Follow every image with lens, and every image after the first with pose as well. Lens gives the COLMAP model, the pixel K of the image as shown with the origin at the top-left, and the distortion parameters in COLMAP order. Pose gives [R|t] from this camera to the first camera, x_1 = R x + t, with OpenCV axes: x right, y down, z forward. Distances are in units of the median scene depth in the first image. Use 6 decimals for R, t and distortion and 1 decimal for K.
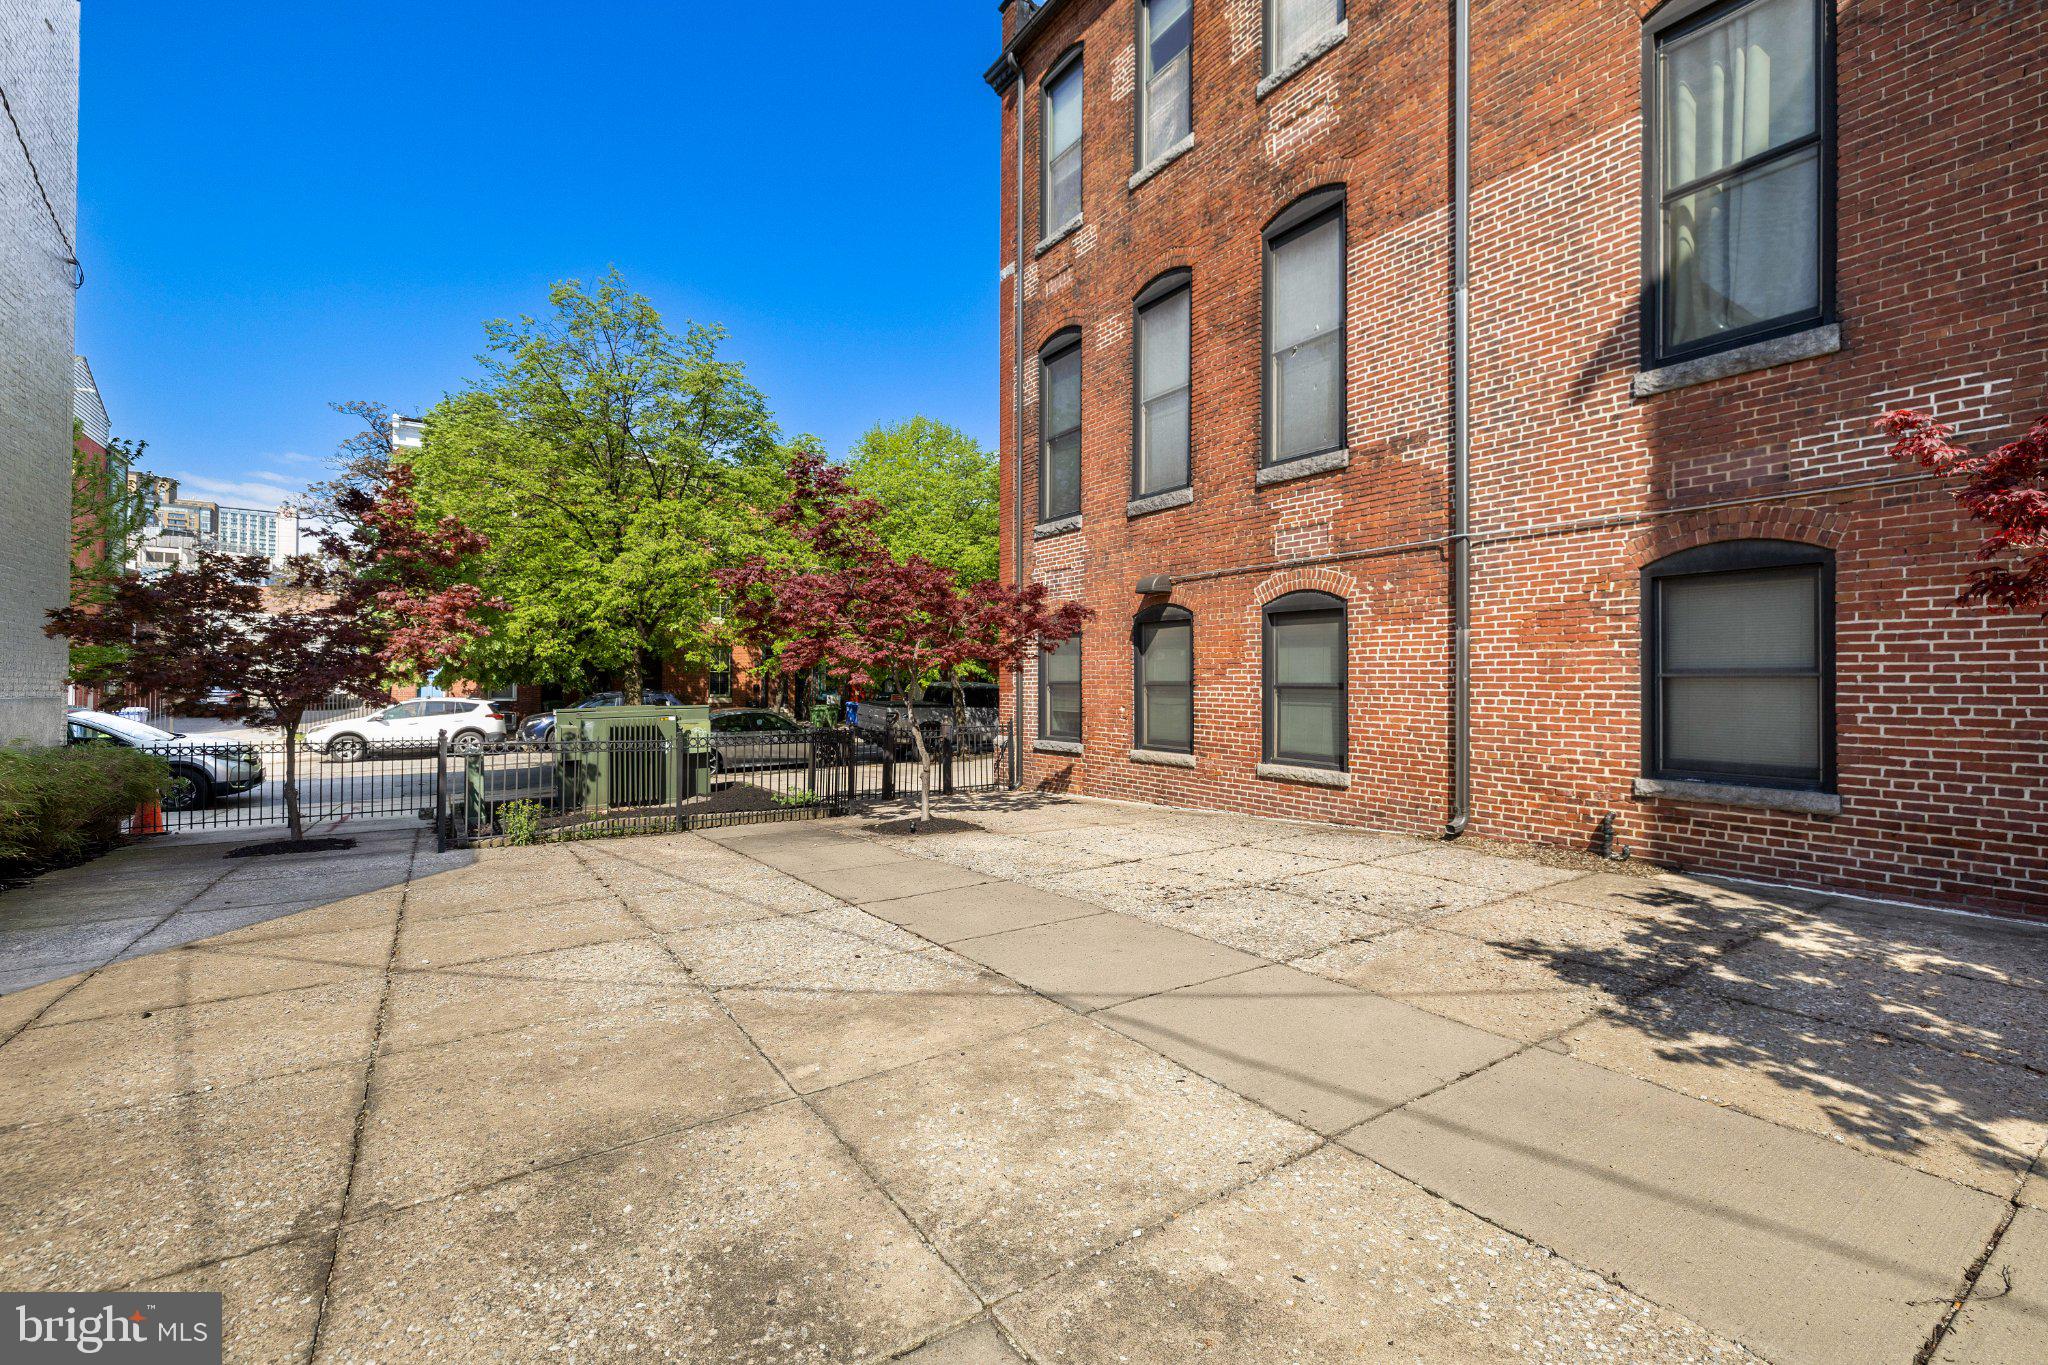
lens RADIAL K [[869.1, 0, 1026.3], [0, 869.1, 676.0], [0, 0, 1]] dist [0.000990, 0.000184]
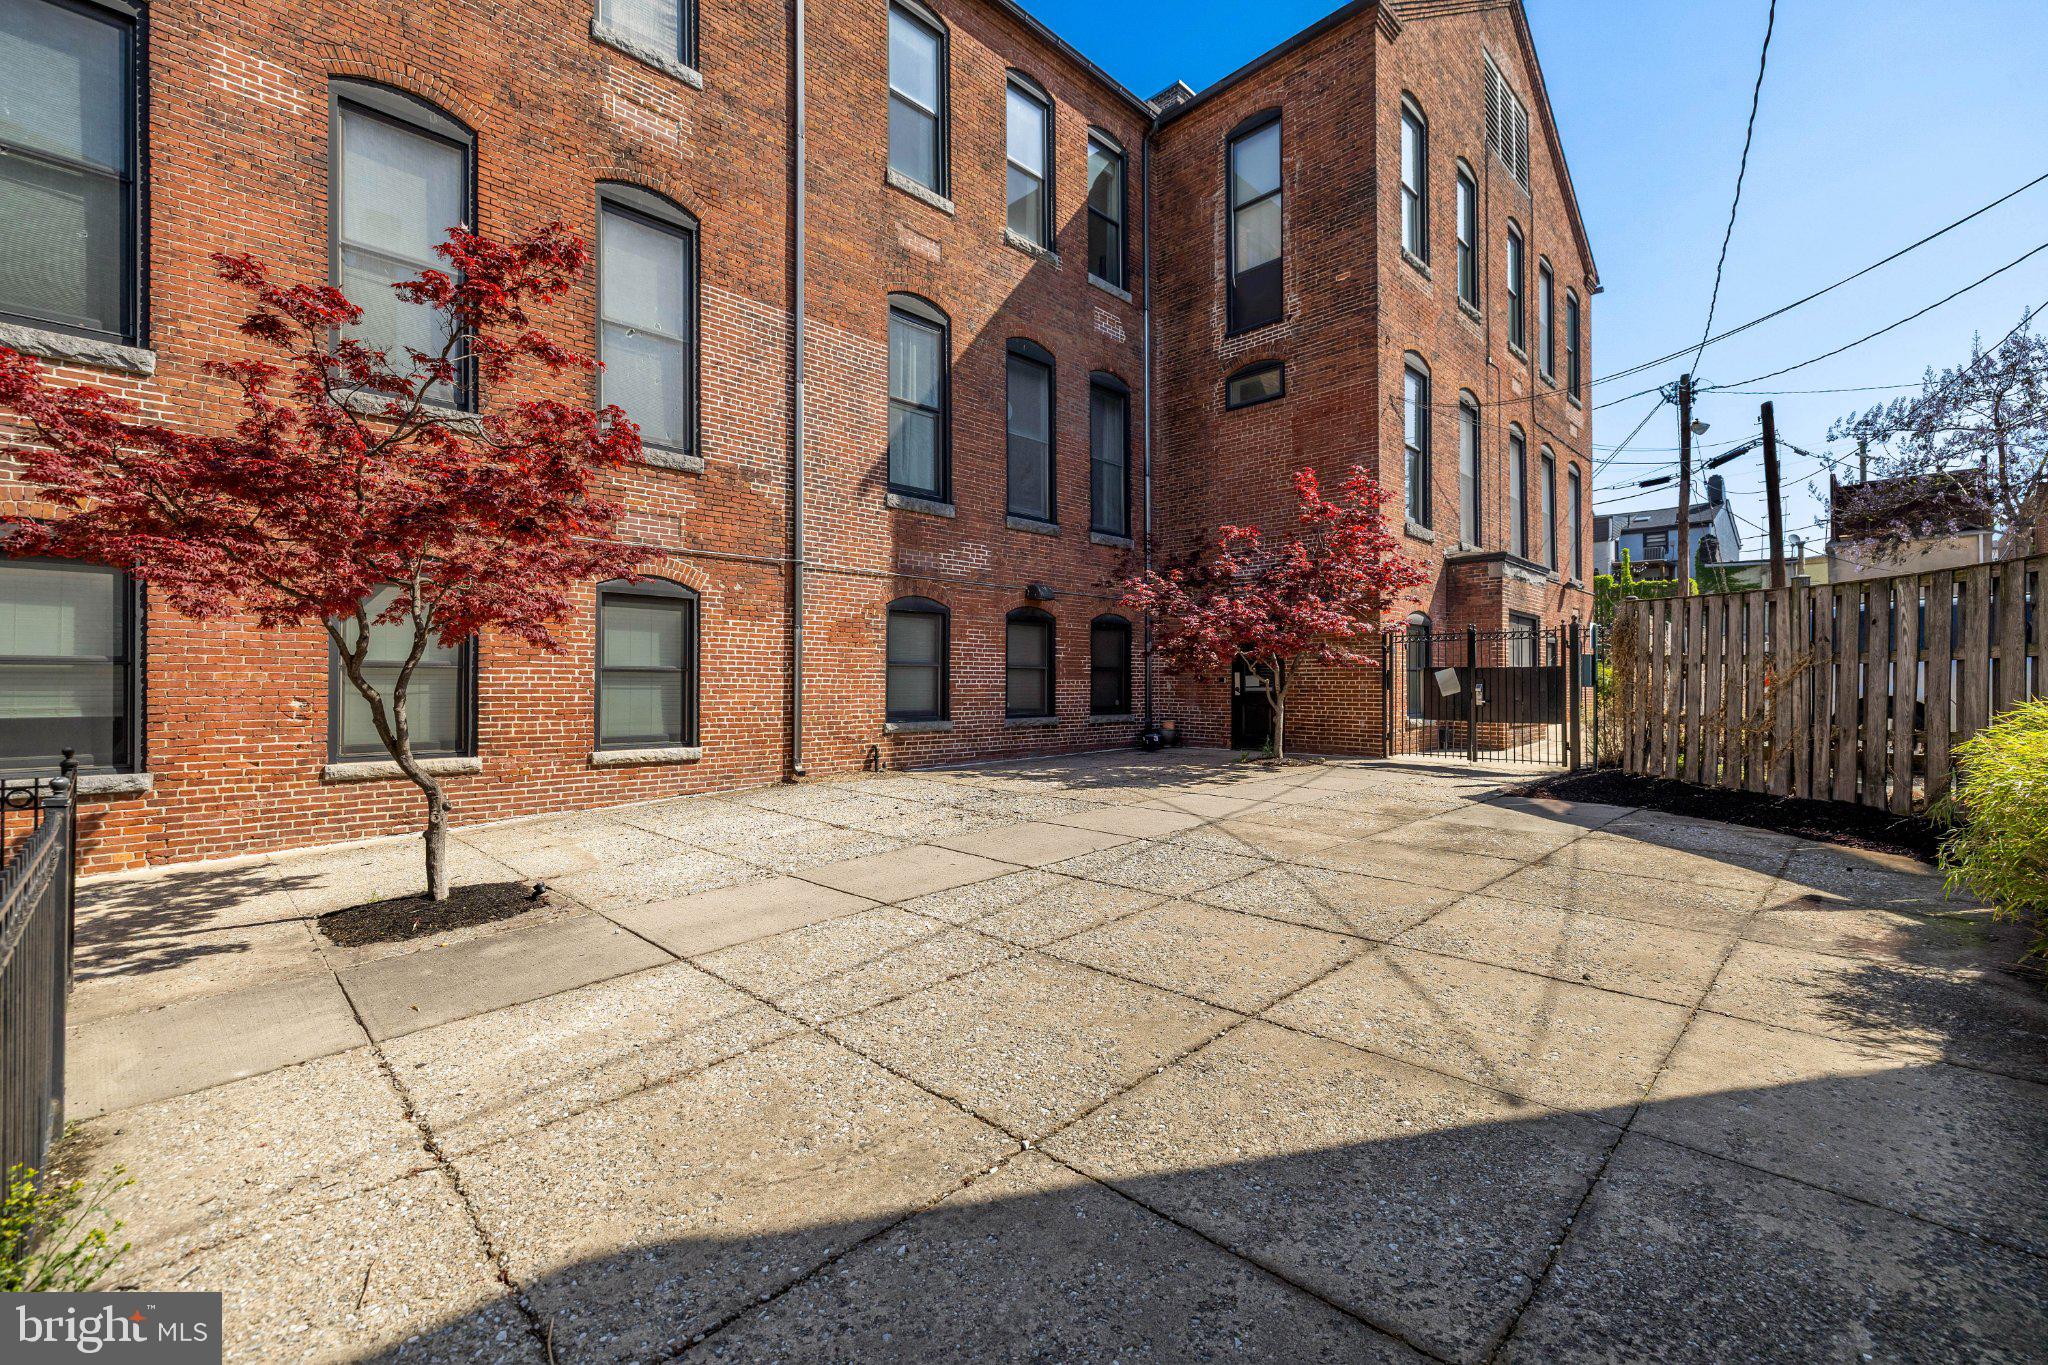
lens RADIAL K [[869.1, 0, 1029.9], [0, 869.1, 684.2], [0, 0, 1]] dist [0.000990, 0.000184]
pose [[-0.189118, -0.001592, 0.981953, -0.914890], [-0.005951, 0.999982, 0.000475, 0.030914], [-0.981936, -0.005753, -0.189124, 0.890446]]
